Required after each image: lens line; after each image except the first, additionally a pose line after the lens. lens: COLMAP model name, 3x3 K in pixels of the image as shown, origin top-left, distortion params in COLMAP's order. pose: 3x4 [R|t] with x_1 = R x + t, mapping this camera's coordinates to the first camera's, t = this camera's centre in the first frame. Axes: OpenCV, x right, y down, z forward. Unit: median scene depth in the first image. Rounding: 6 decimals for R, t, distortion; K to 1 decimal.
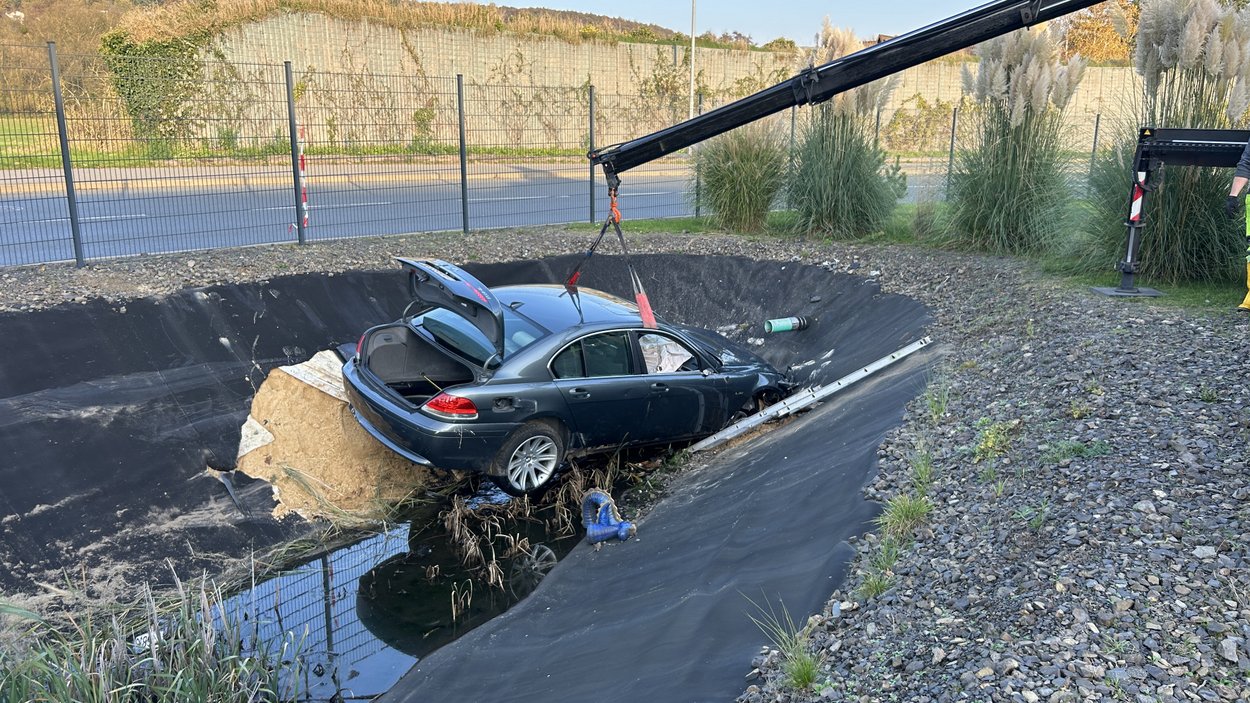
lens RADIAL K [[901.8, 0, 635.9], [0, 901.8, 347.9], [0, 0, 1]] dist [0.041992, -0.052024]
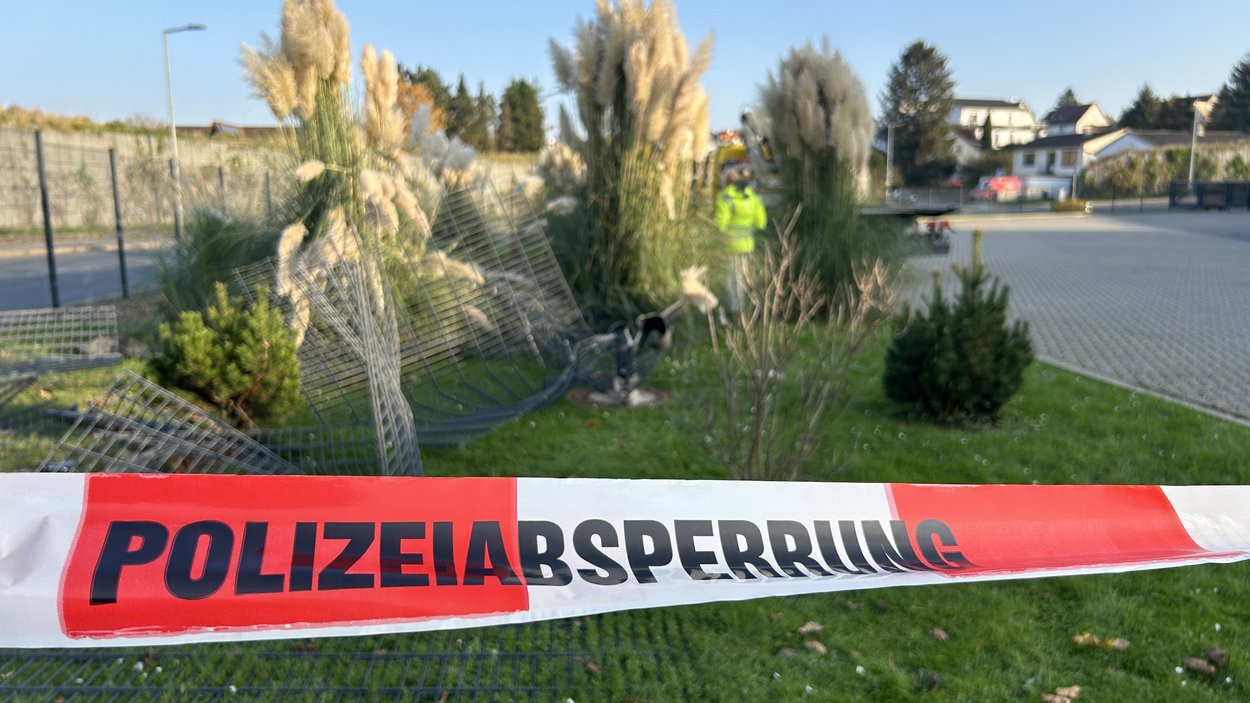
lens RADIAL K [[936.5, 0, 625.0], [0, 936.5, 351.5], [0, 0, 1]] dist [0.010649, -0.002118]
pose [[0.727863, -0.127127, 0.673836, -1.130288], [0.181060, 0.983421, -0.010044, 0.174701], [-0.661387, 0.129315, 0.738813, -0.766350]]
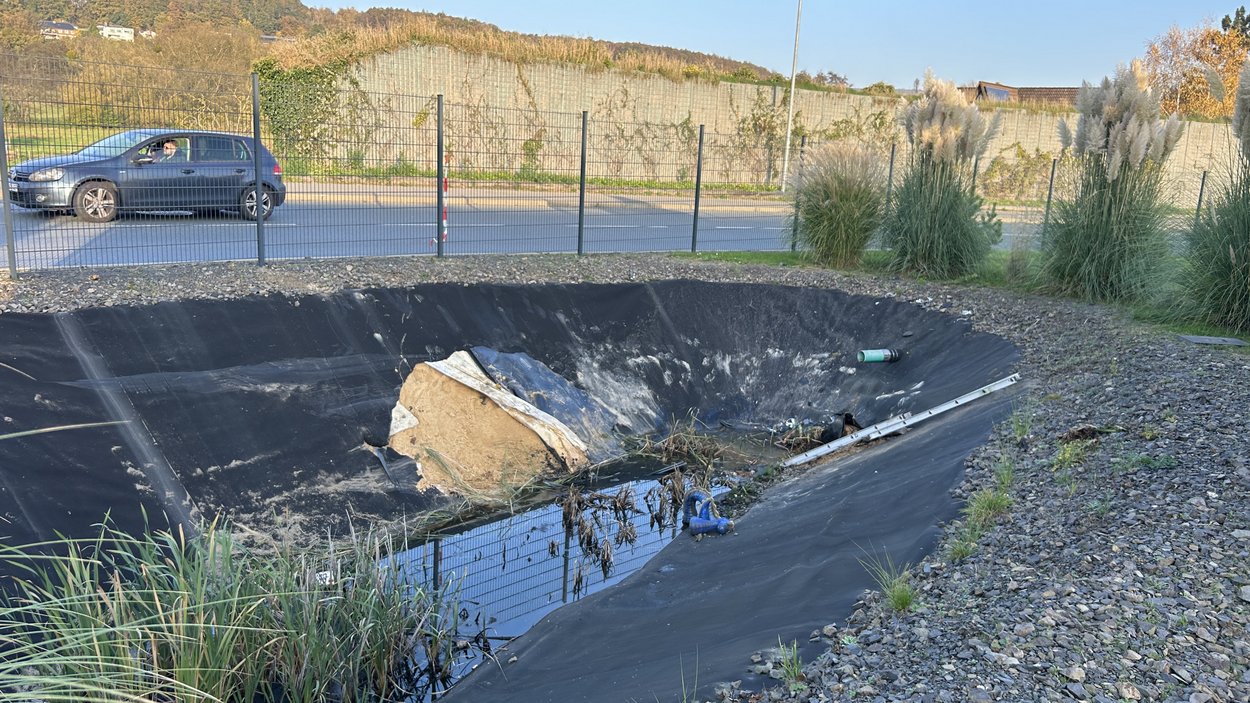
lens RADIAL K [[912.4, 0, 625.0], [0, 912.4, 351.5], [0, 0, 1]] dist [0.034533, -0.038915]
pose [[0.993866, 0.061716, -0.091768, -0.036458], [-0.064804, 0.997415, -0.031054, 0.026472], [0.089614, 0.036810, 0.995296, -0.114568]]
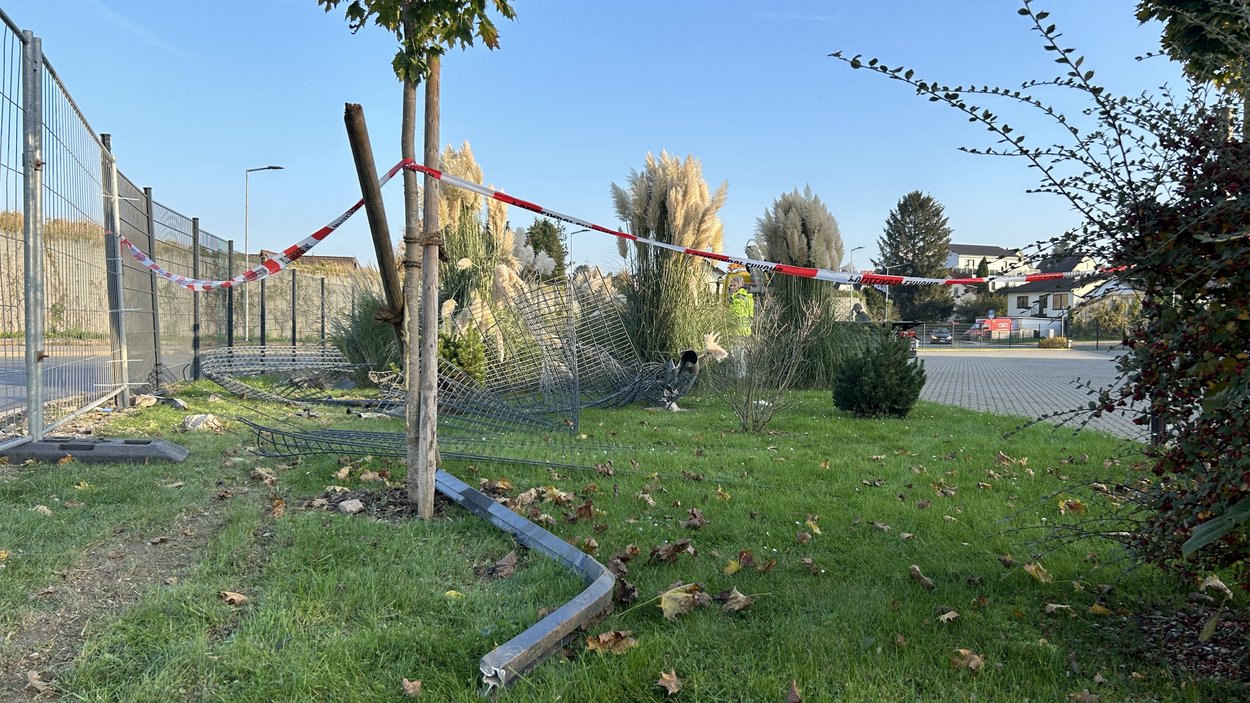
lens RADIAL K [[912.4, 0, 625.0], [0, 912.4, 351.5], [0, 0, 1]] dist [0.034533, -0.038915]
pose [[0.736577, -0.015353, 0.676179, -1.365281], [0.158280, 0.975894, -0.150261, 0.268775], [-0.657572, 0.217704, 0.721251, -0.950198]]
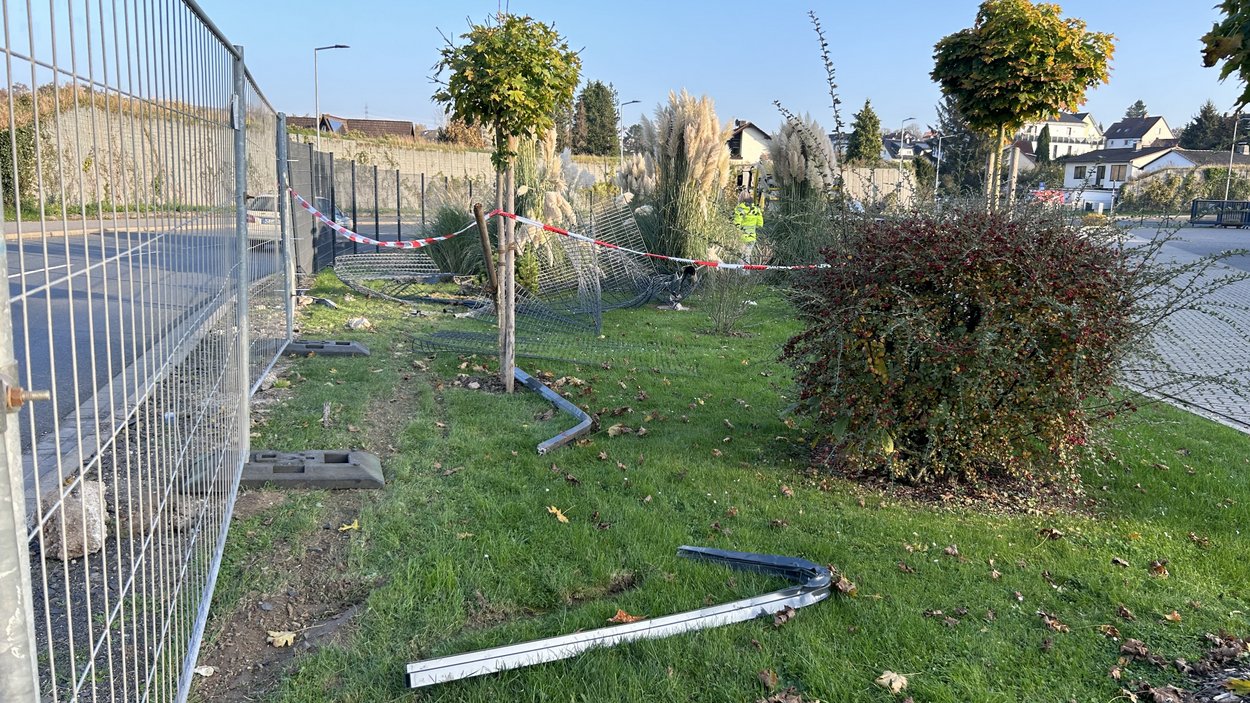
lens RADIAL K [[901.8, 0, 635.9], [0, 901.8, 347.9], [0, 0, 1]] dist [0.041992, -0.052024]
pose [[0.766835, -0.098526, 0.634237, -1.522009], [0.137594, 0.990410, -0.012505, 0.256846], [-0.626923, 0.096856, 0.773037, -1.193775]]
